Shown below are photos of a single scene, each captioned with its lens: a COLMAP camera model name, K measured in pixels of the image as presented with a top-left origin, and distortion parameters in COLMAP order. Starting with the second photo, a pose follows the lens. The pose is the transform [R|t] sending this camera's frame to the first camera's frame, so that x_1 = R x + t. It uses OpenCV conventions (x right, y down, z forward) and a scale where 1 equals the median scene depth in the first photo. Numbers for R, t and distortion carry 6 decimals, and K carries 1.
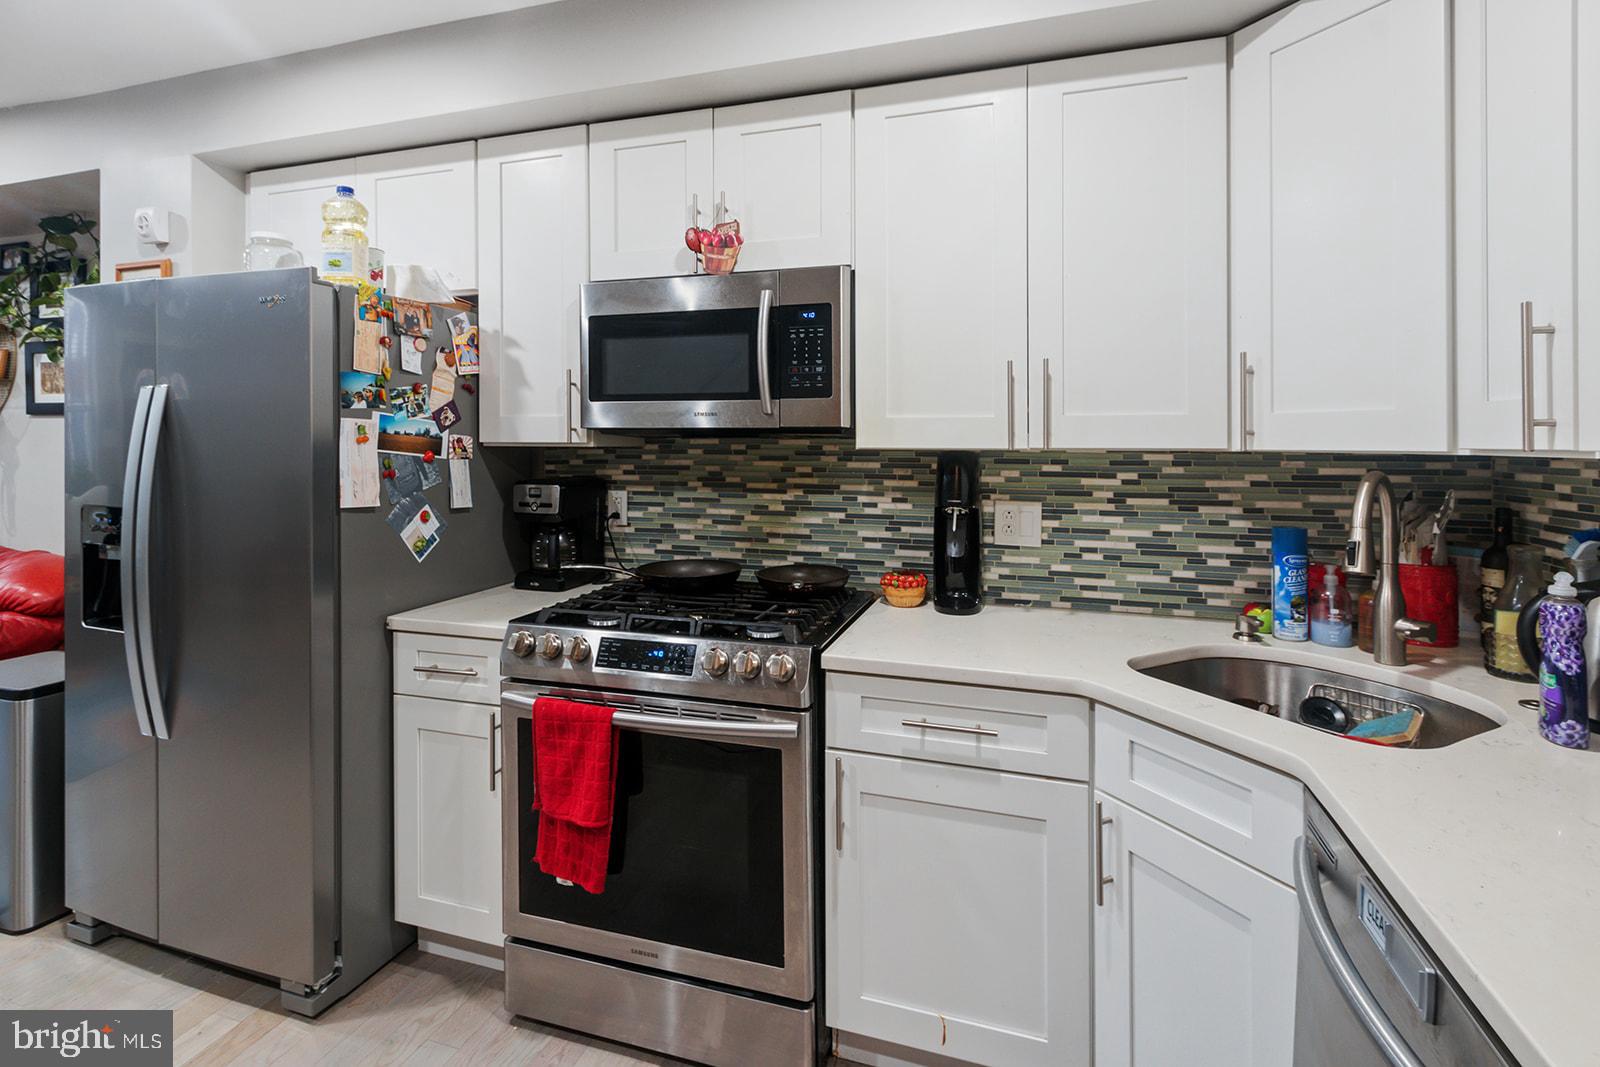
lens RADIAL K [[762.6, 0, 798.3], [0, 762.6, 433.4], [0, 0, 1]] dist [-0.001507, -0.000095]
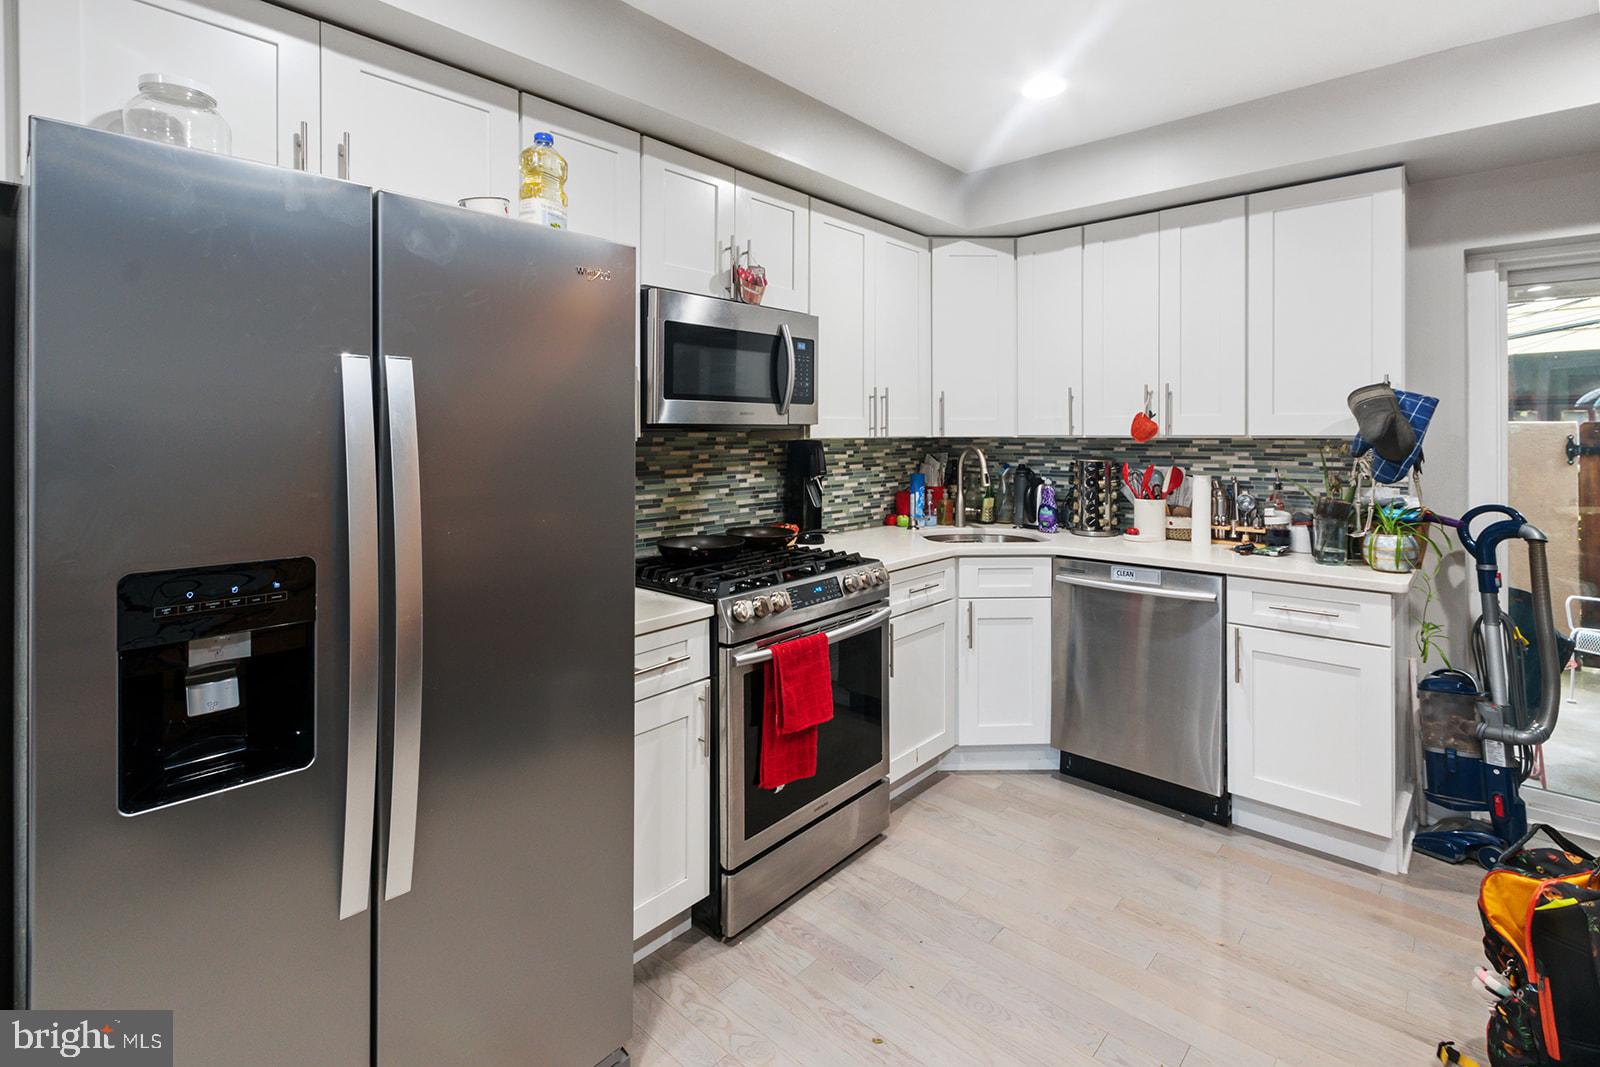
lens RADIAL K [[749.5, 0, 801.5], [0, 749.5, 426.2], [0, 0, 1]] dist [-0.002653, -0.000090]
pose [[0.410509, 0.001201, 0.911856, -1.092935], [-0.006442, 0.999978, 0.001583, -0.006039], [-0.911834, -0.006525, 0.410508, 0.361872]]
